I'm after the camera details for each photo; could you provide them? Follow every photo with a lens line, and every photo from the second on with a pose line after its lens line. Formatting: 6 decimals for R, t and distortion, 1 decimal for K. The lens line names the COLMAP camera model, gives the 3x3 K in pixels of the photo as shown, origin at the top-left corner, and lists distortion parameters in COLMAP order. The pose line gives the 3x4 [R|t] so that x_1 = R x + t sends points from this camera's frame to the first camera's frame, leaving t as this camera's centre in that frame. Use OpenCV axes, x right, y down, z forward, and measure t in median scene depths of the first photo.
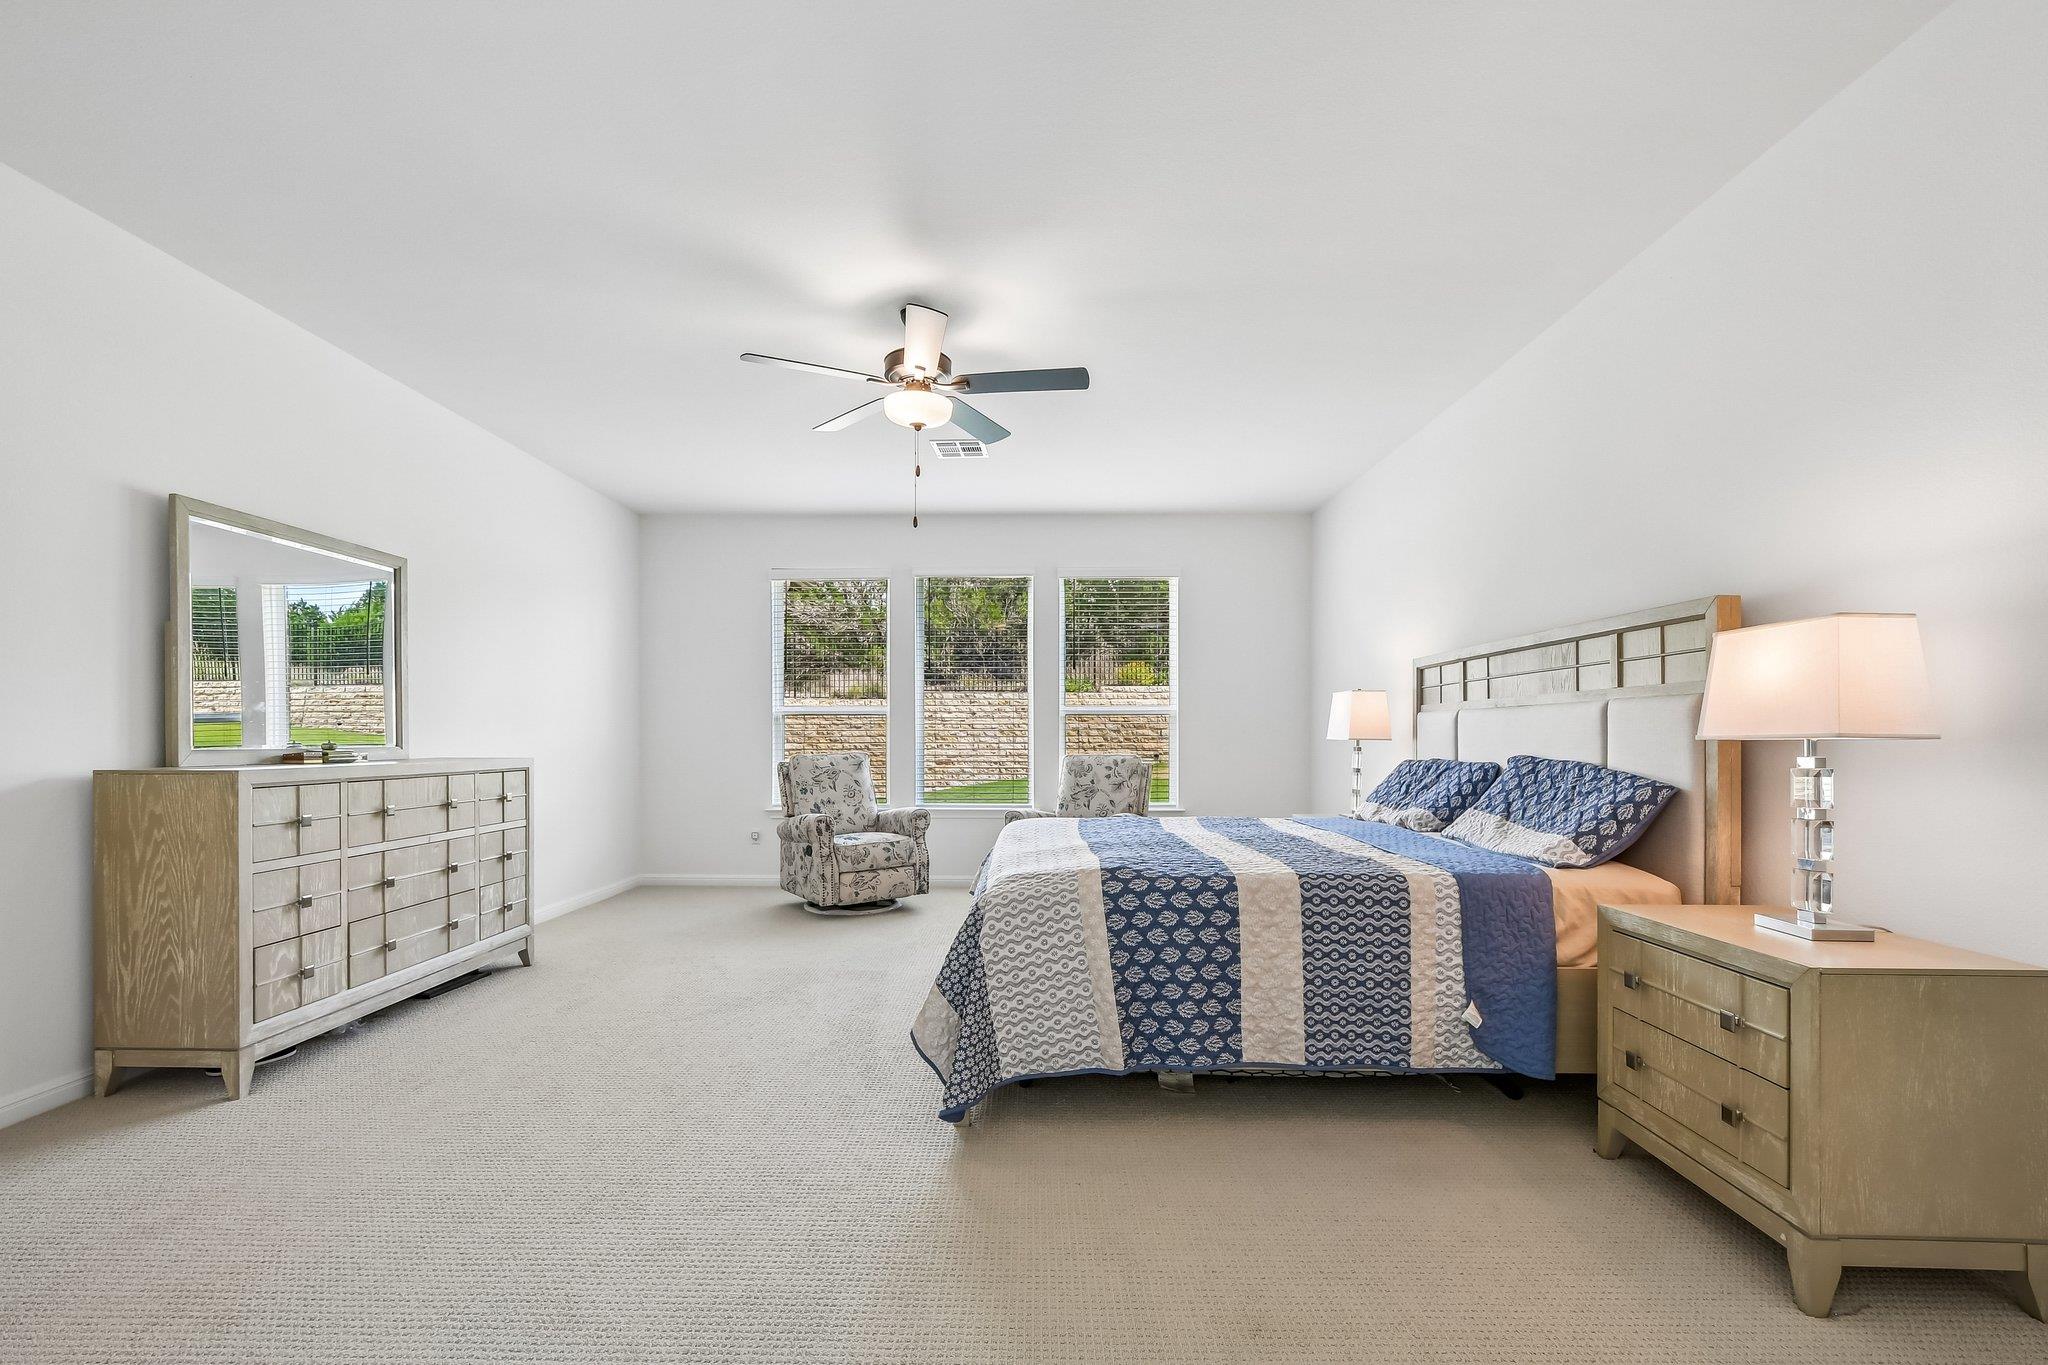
lens RADIAL K [[906.8, 0, 1044.5], [0, 906.8, 725.6], [0, 0, 1]] dist [0.007473, -0.005264]
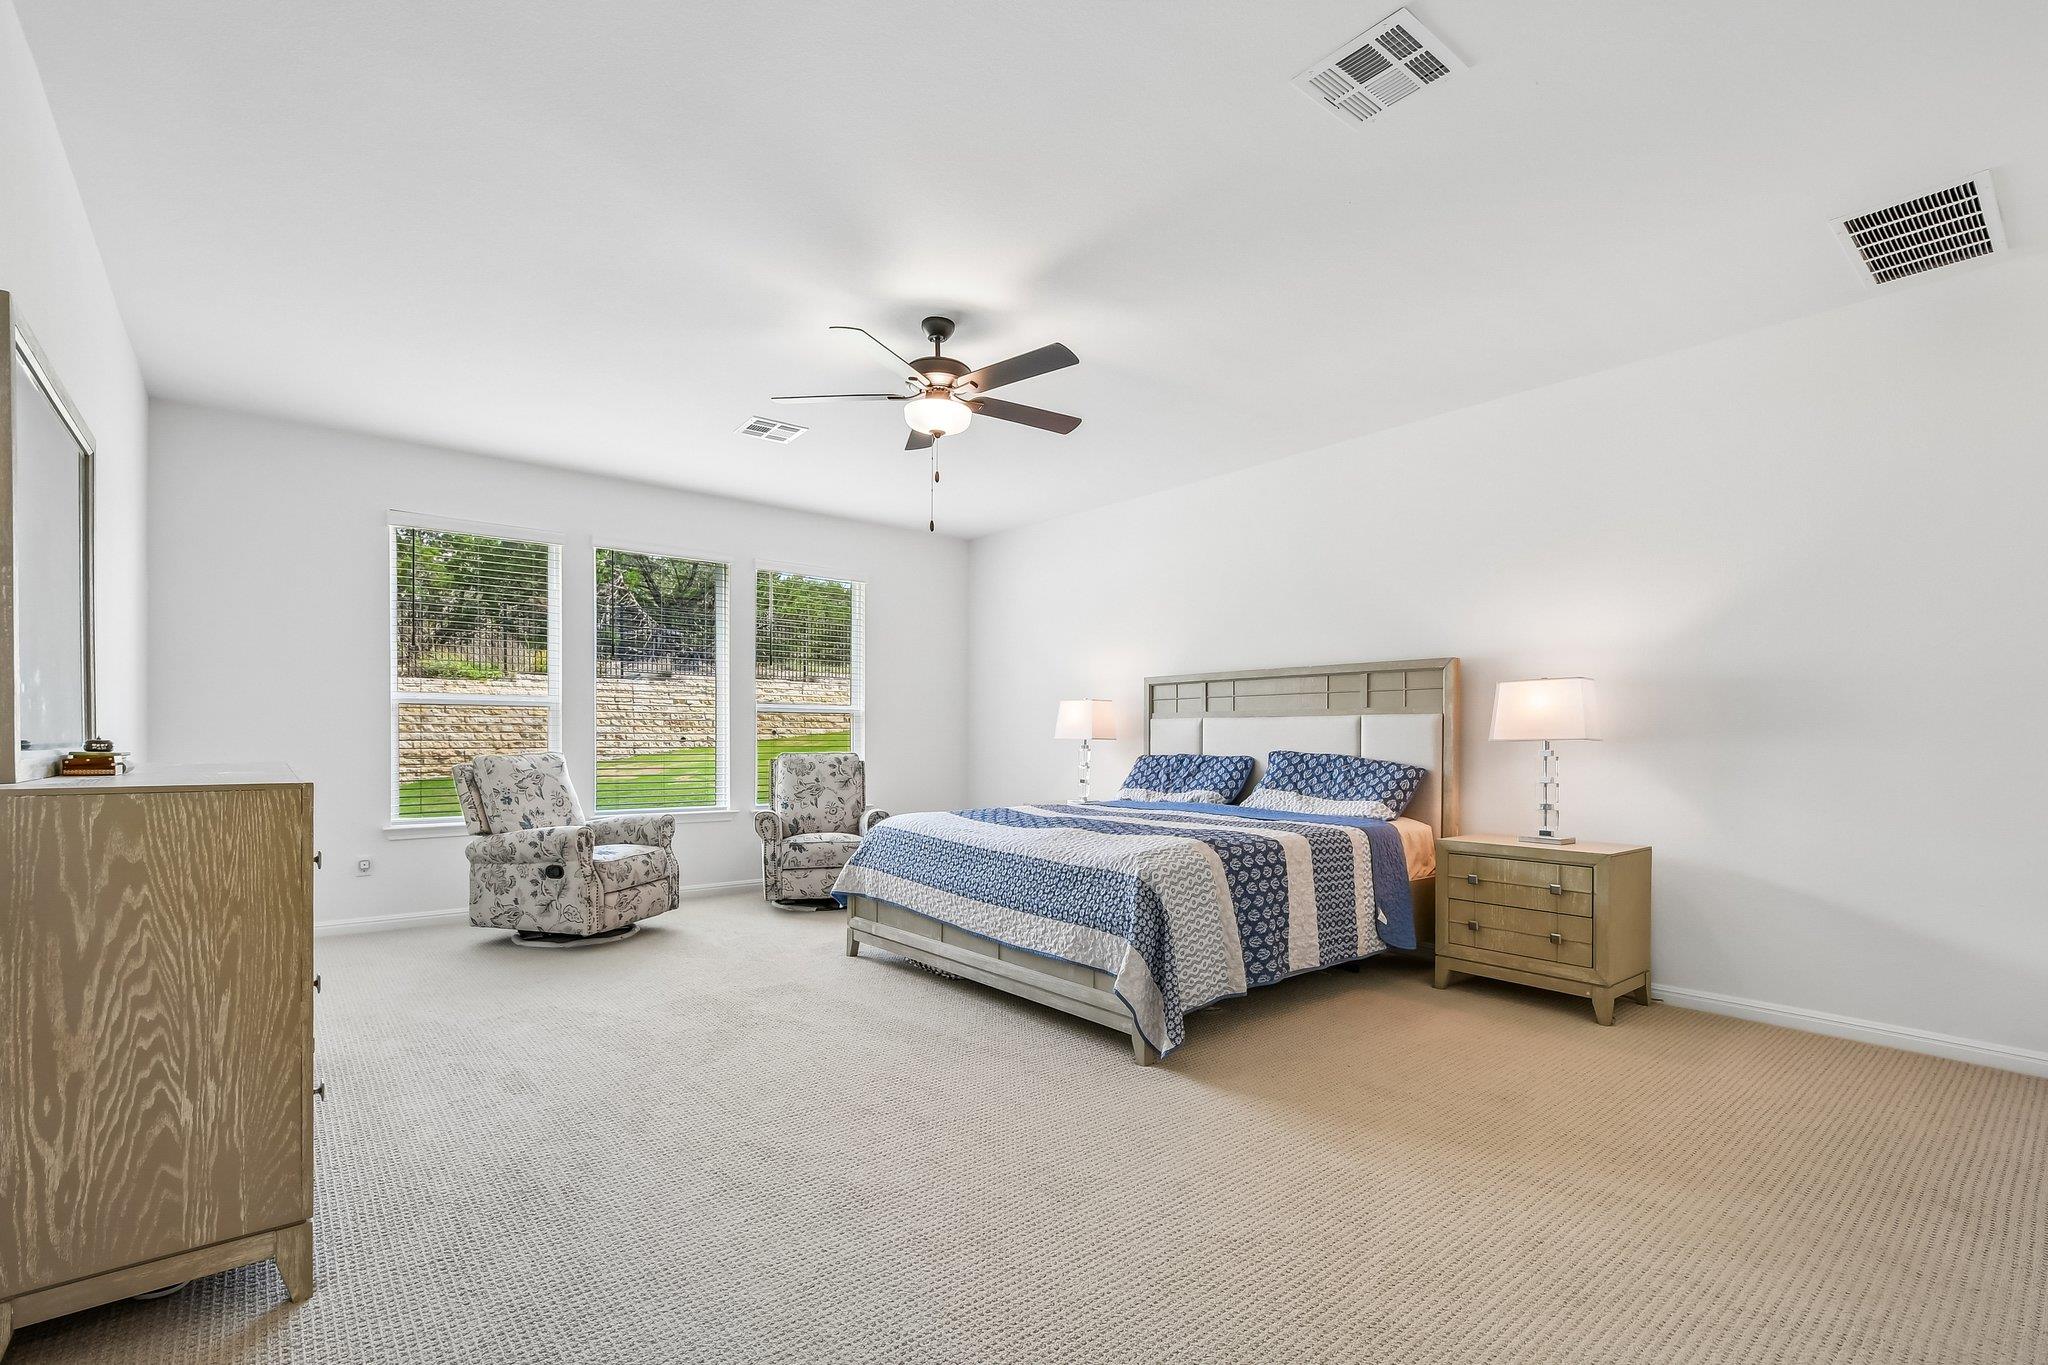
lens RADIAL K [[906.8, 0, 1032.7], [0, 906.8, 729.4], [0, 0, 1]] dist [0.007473, -0.005264]
pose [[0.760840, 0.010829, 0.648849, -0.916002], [-0.015256, 0.999883, 0.001202, 0.003280], [-0.648760, -0.010814, 0.760916, 0.186898]]
